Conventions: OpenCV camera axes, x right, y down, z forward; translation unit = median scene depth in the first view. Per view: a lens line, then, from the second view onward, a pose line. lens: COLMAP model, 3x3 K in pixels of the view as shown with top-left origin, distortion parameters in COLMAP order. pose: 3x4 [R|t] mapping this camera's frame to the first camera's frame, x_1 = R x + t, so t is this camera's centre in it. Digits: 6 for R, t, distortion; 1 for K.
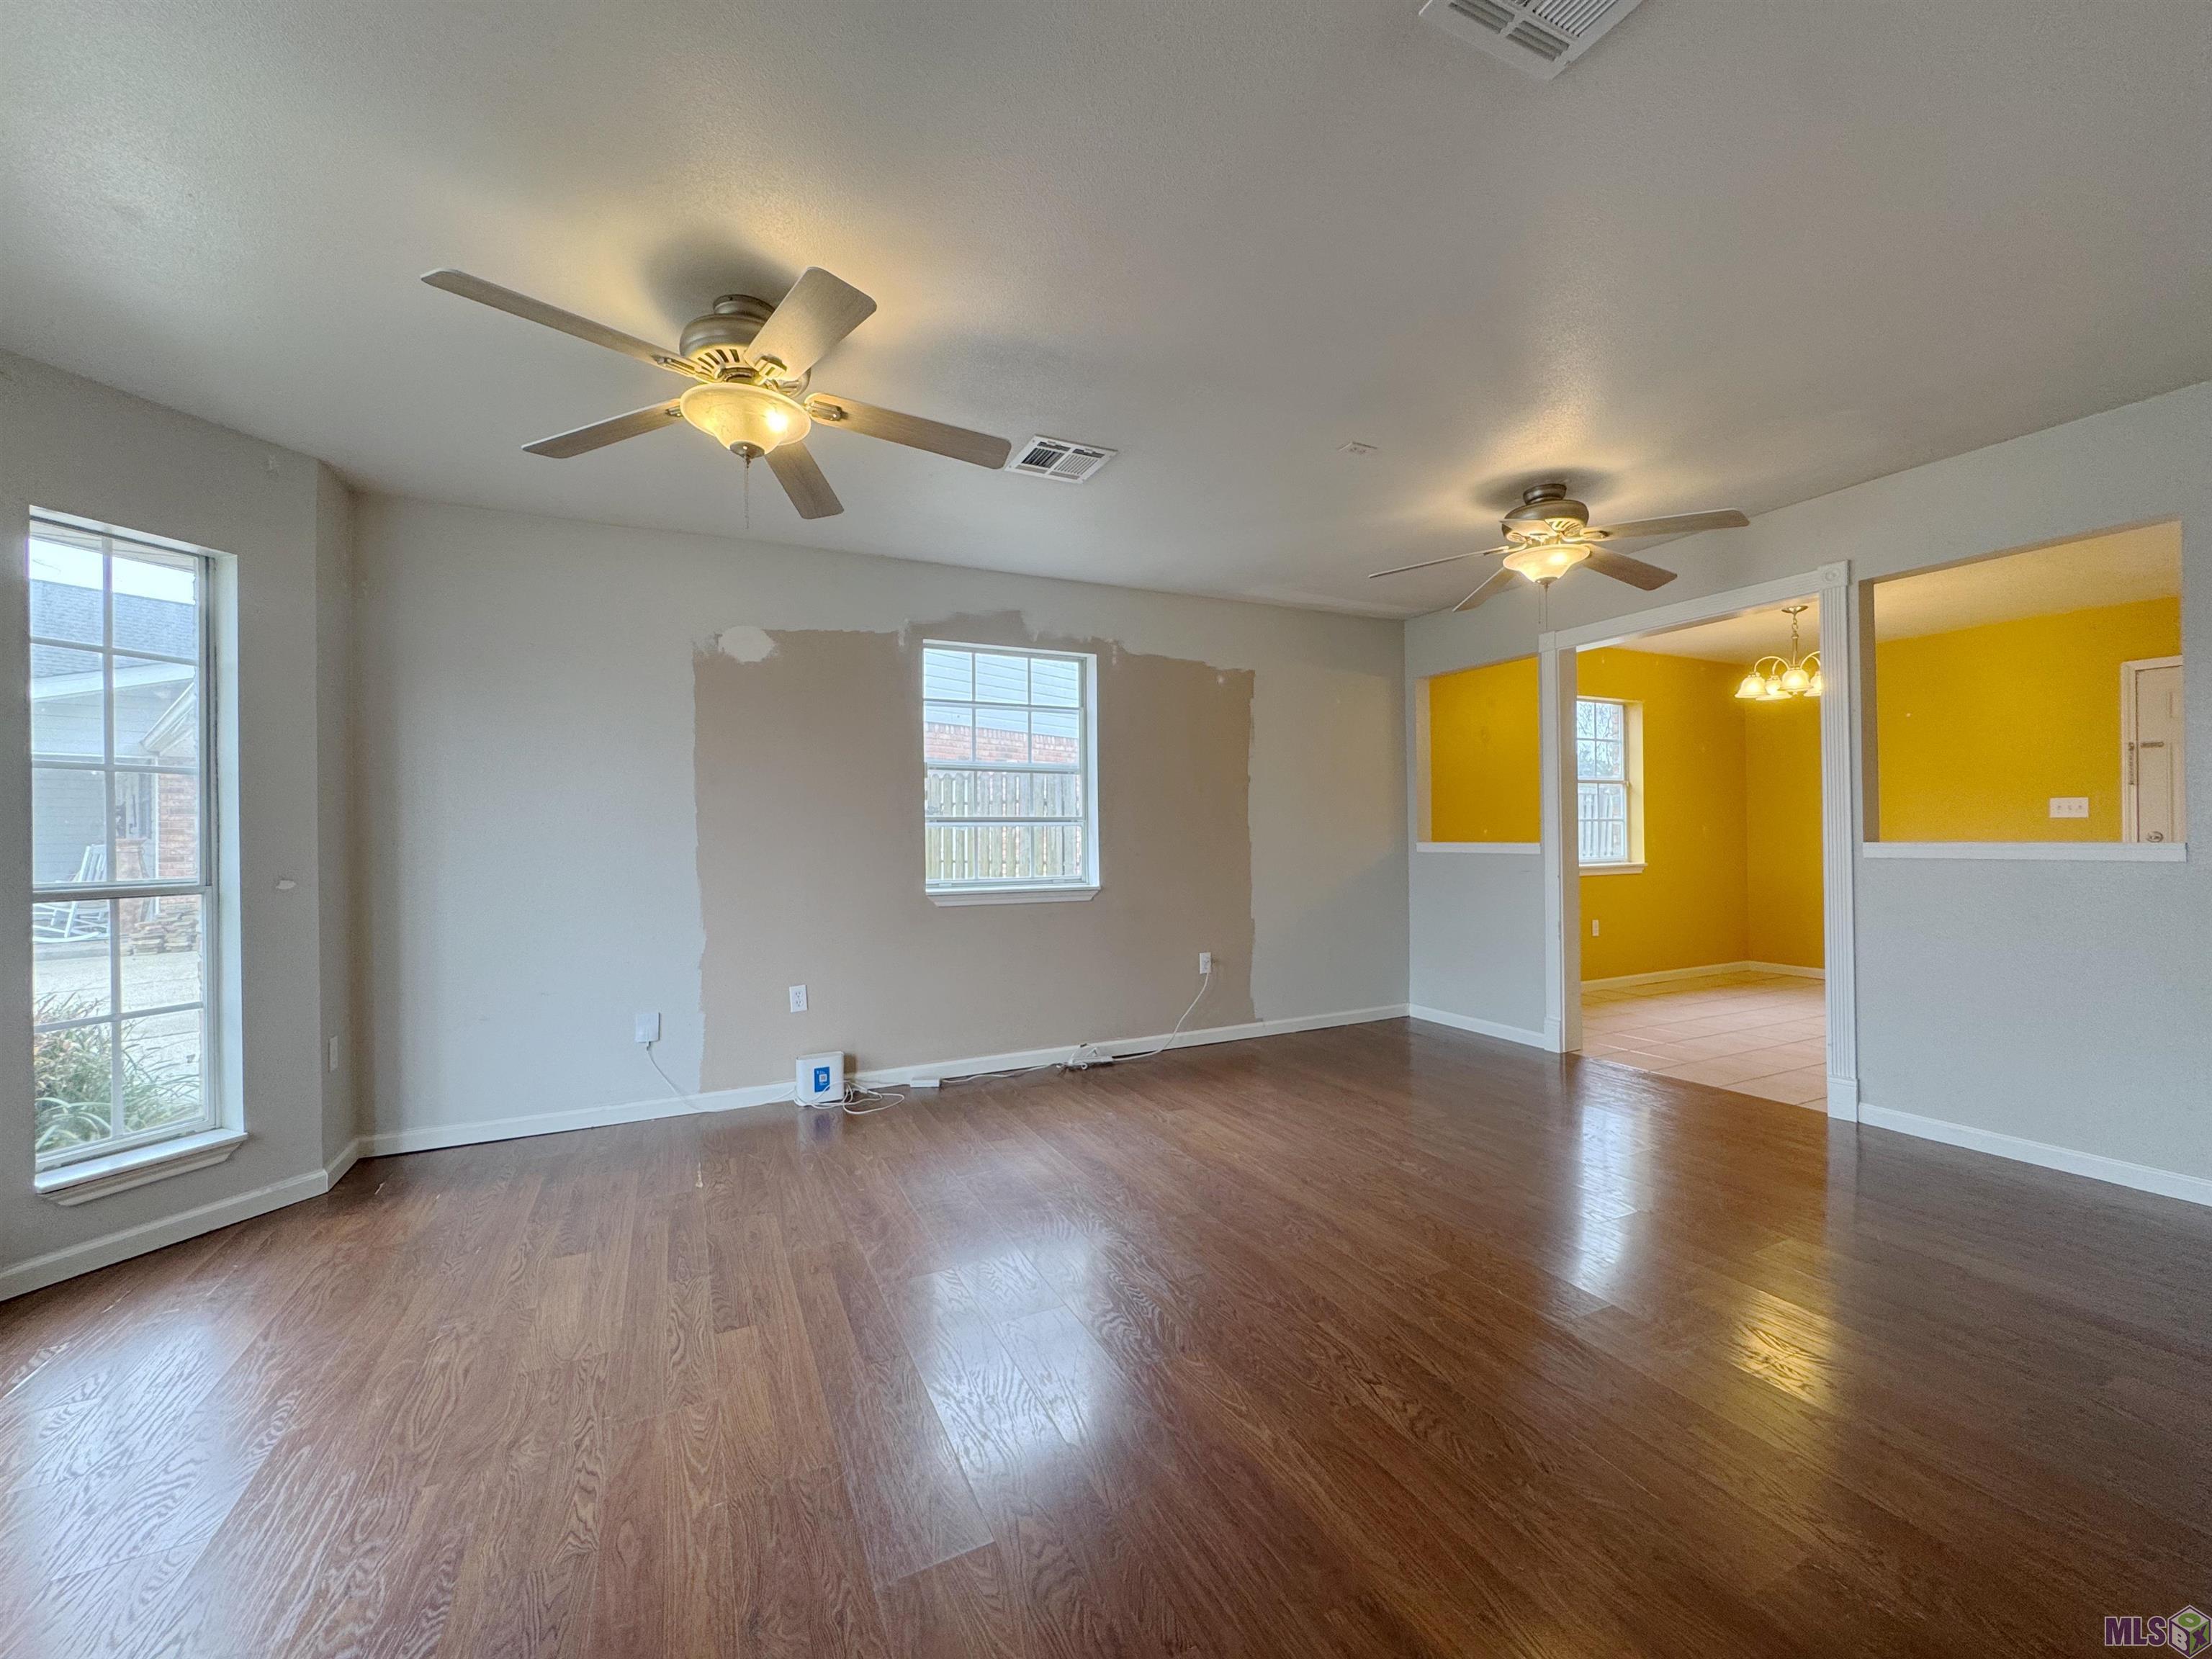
lens RADIAL K [[885.2, 0, 1103.4], [0, 885.2, 831.4], [0, 0, 1]] dist [-0.009686, 0.001116]
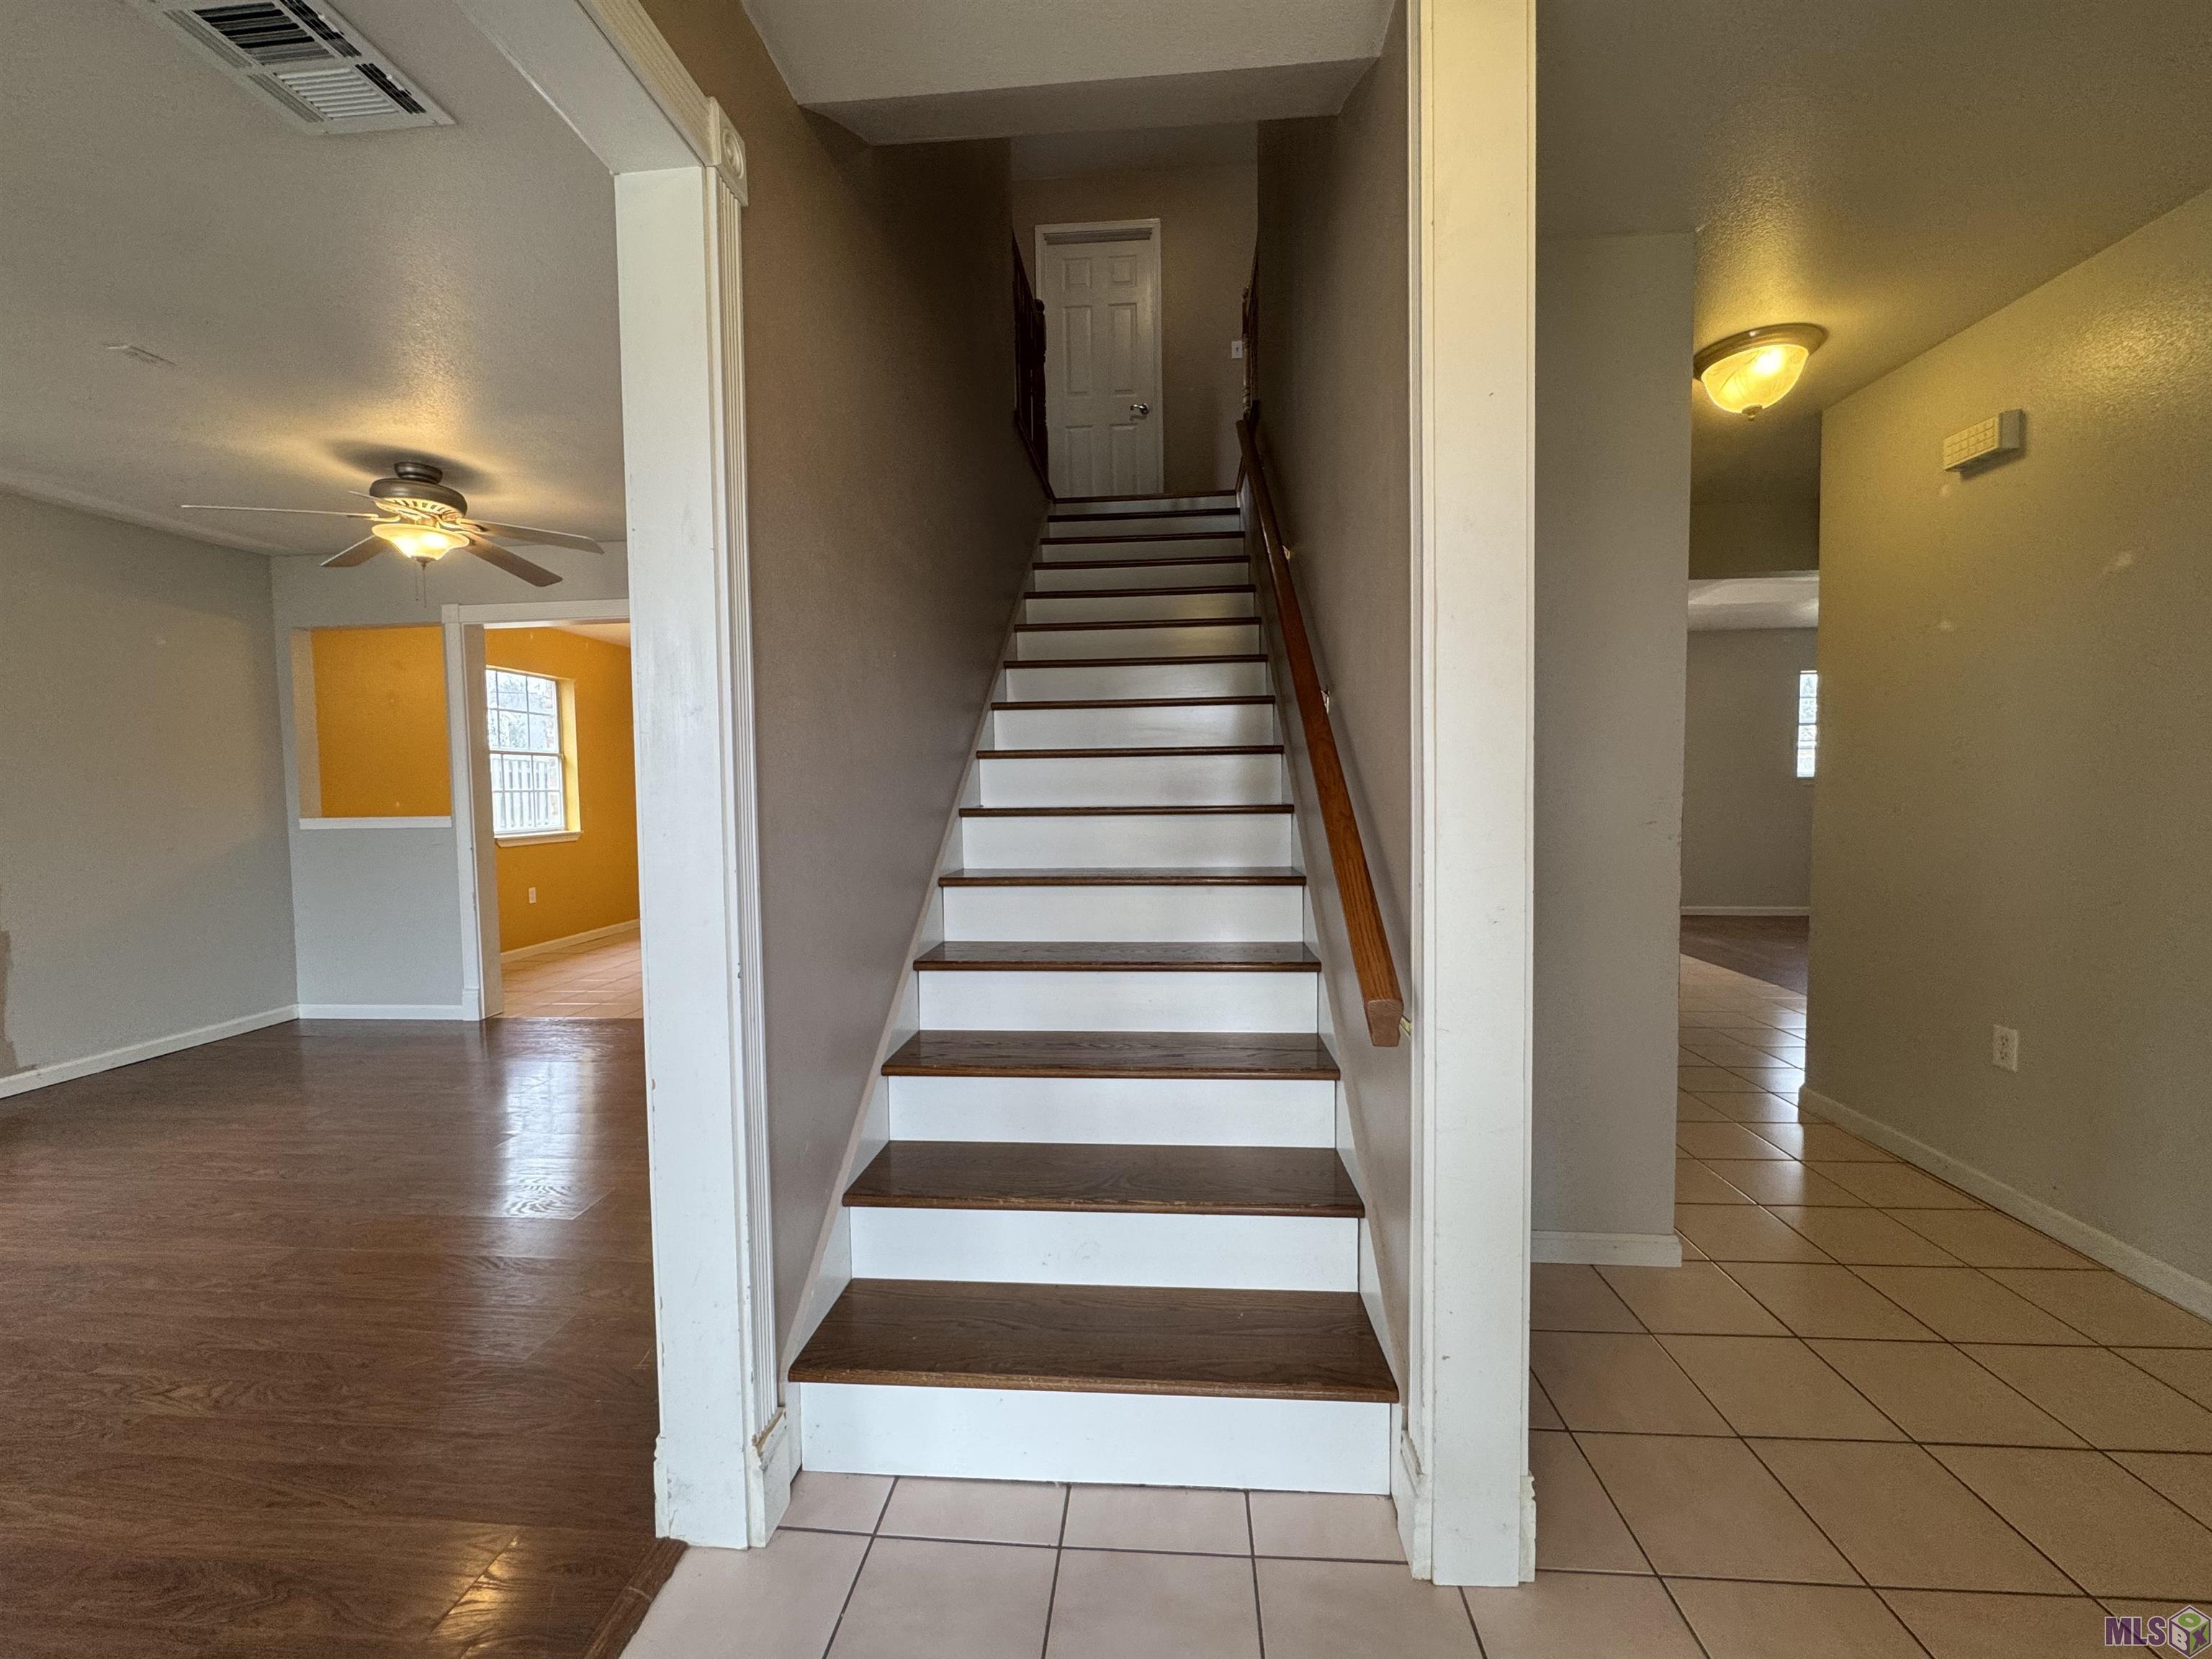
lens RADIAL K [[885.2, 0, 1116.2], [0, 885.2, 831.2], [0, 0, 1]] dist [-0.009686, 0.001116]
pose [[0.499978, -0.041668, 0.865035, 0.012828], [0.008212, 0.999025, 0.043376, -0.009393], [-0.865999, -0.014583, 0.499833, -0.195944]]
